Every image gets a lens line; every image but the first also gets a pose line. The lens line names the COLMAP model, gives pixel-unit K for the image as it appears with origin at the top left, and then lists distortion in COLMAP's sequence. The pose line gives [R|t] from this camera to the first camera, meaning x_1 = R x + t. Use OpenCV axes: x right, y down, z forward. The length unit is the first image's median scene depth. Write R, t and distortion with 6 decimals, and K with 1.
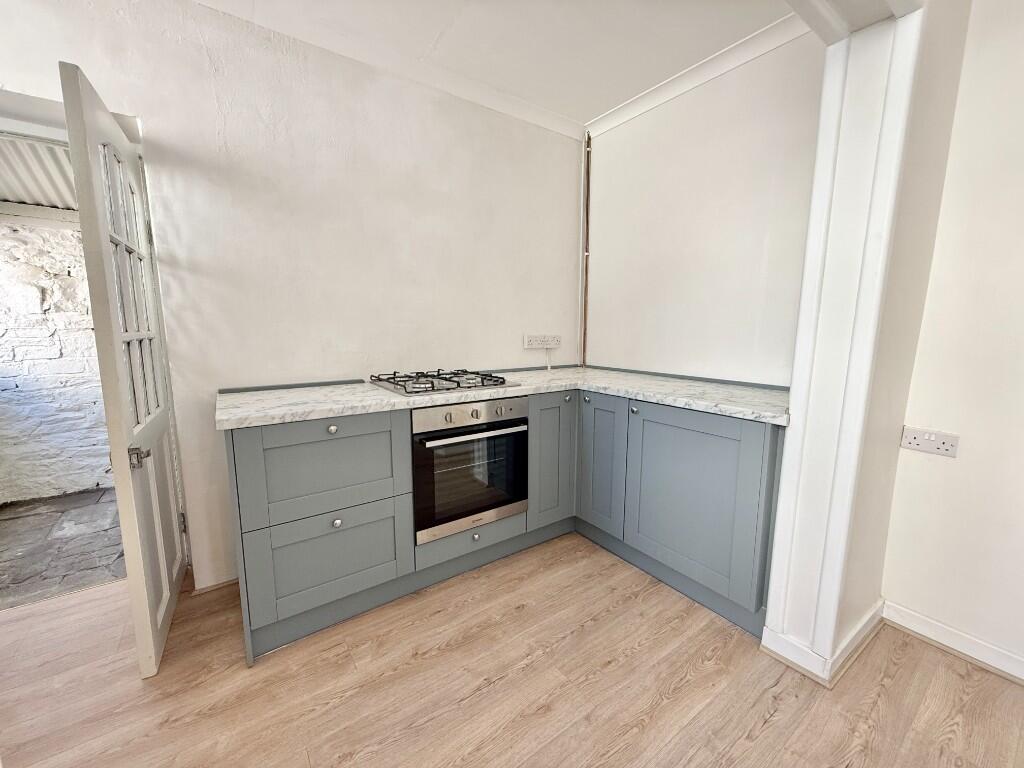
lens RADIAL K [[410.8, 0, 517.4], [0, 410.8, 381.7], [0, 0, 1]] dist [0.001565, -0.000064]
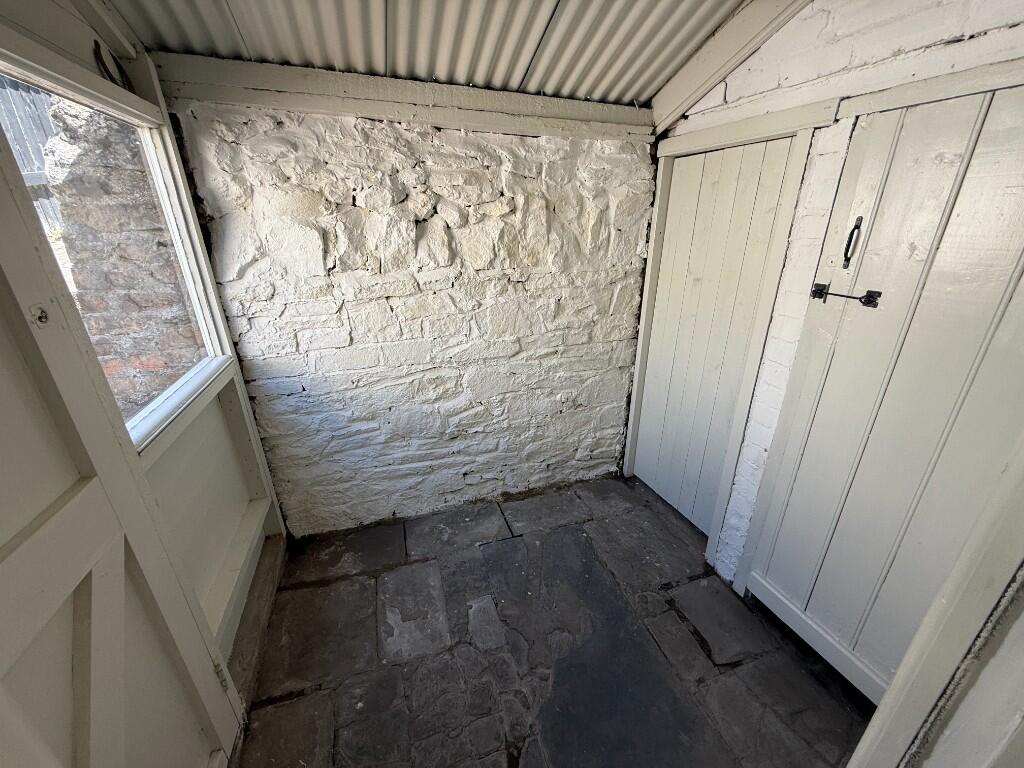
lens RADIAL K [[410.8, 0, 513.1], [0, 410.8, 385.2], [0, 0, 1]] dist [0.001565, -0.000064]
pose [[0.949419, 0.101715, -0.297082, -0.689584], [-0.031043, 0.971852, 0.233537, -0.155968], [0.312474, -0.212502, 0.925852, 0.487897]]
